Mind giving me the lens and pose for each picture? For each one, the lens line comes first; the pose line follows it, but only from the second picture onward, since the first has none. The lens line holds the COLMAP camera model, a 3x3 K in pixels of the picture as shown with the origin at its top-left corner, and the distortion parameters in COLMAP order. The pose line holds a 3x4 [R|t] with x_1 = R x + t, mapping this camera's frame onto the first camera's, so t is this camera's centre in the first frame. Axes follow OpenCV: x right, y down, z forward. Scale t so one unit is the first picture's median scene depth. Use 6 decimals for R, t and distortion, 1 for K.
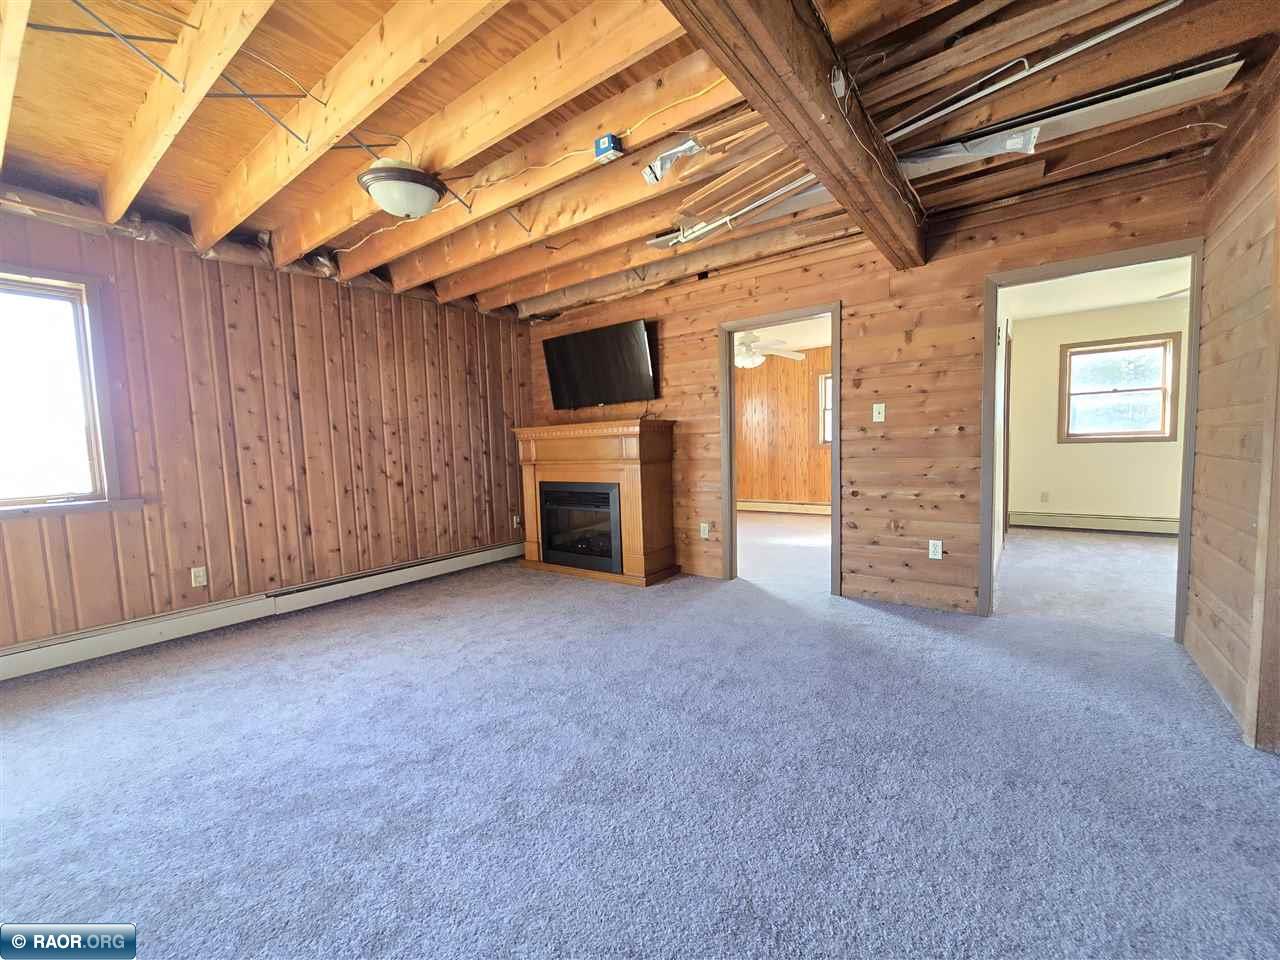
lens RADIAL K [[522.6, 0, 631.6], [0, 522.6, 480.6], [0, 0, 1]] dist [-0.004099, 0.000034]
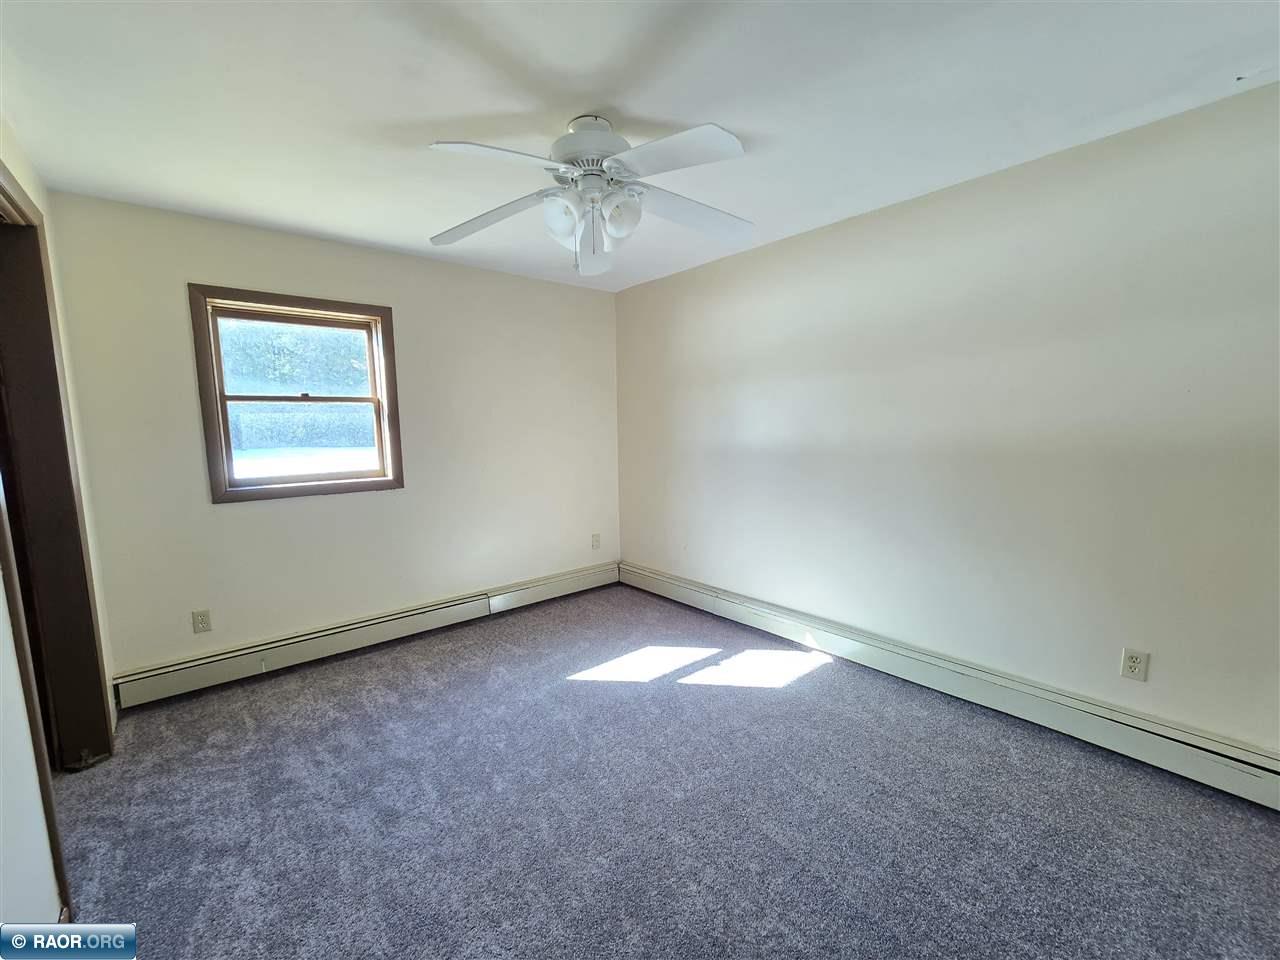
lens RADIAL K [[522.6, 0, 634.0], [0, 522.6, 484.3], [0, 0, 1]] dist [-0.004099, 0.000034]
pose [[0.223775, -0.076065, 0.971668, 0.464789], [0.089552, 0.994337, 0.057215, -0.082171], [-0.970518, 0.074212, 0.229319, 0.543201]]
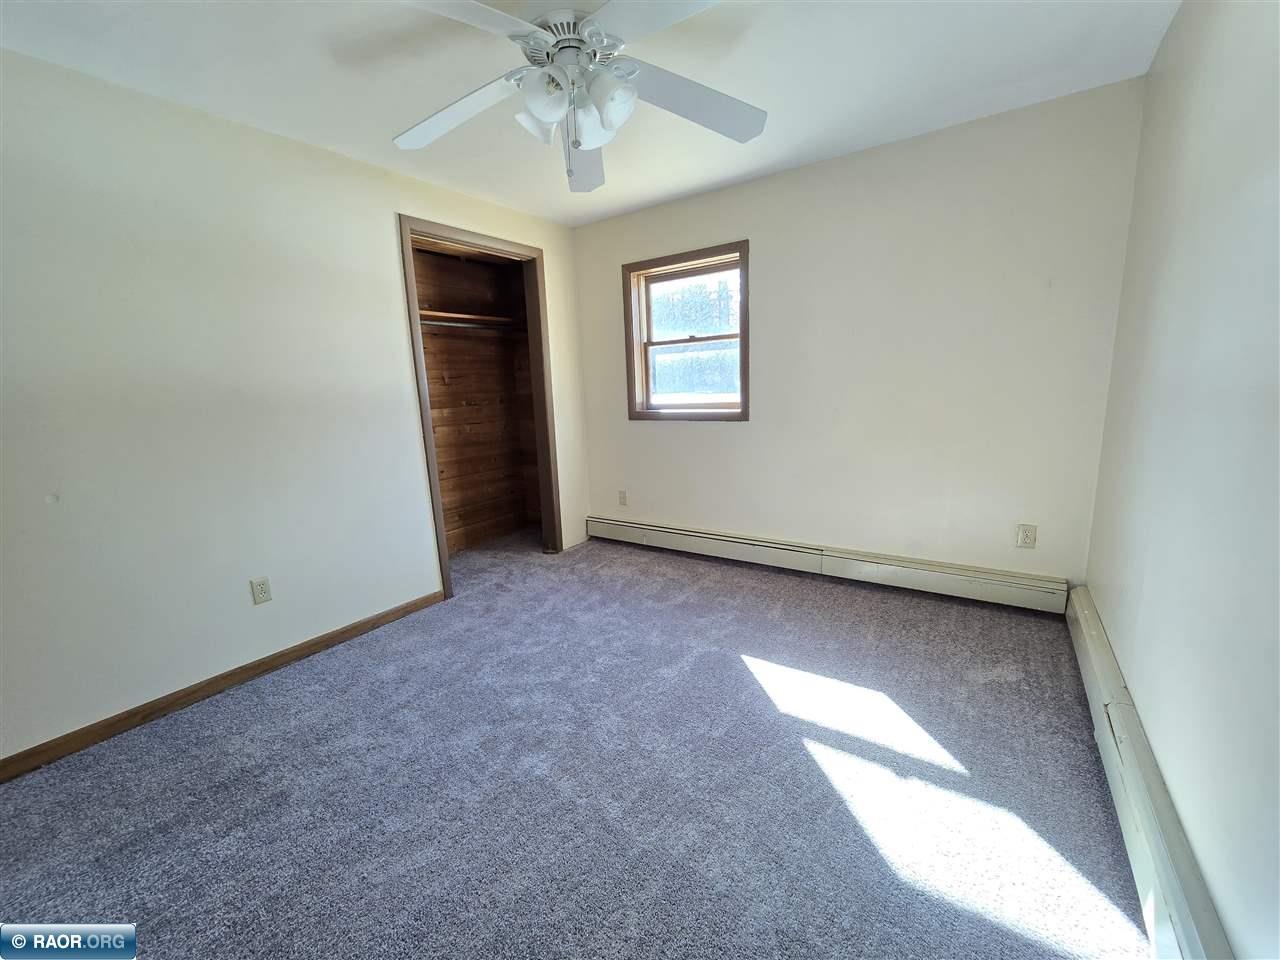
lens RADIAL K [[522.6, 0, 637.7], [0, 522.6, 490.6], [0, 0, 1]] dist [-0.004099, 0.000034]
pose [[0.999301, -0.013307, 0.034921, 0.819248], [0.009151, 0.993139, 0.116584, -0.060126], [-0.036232, -0.116183, 0.992567, 0.329601]]
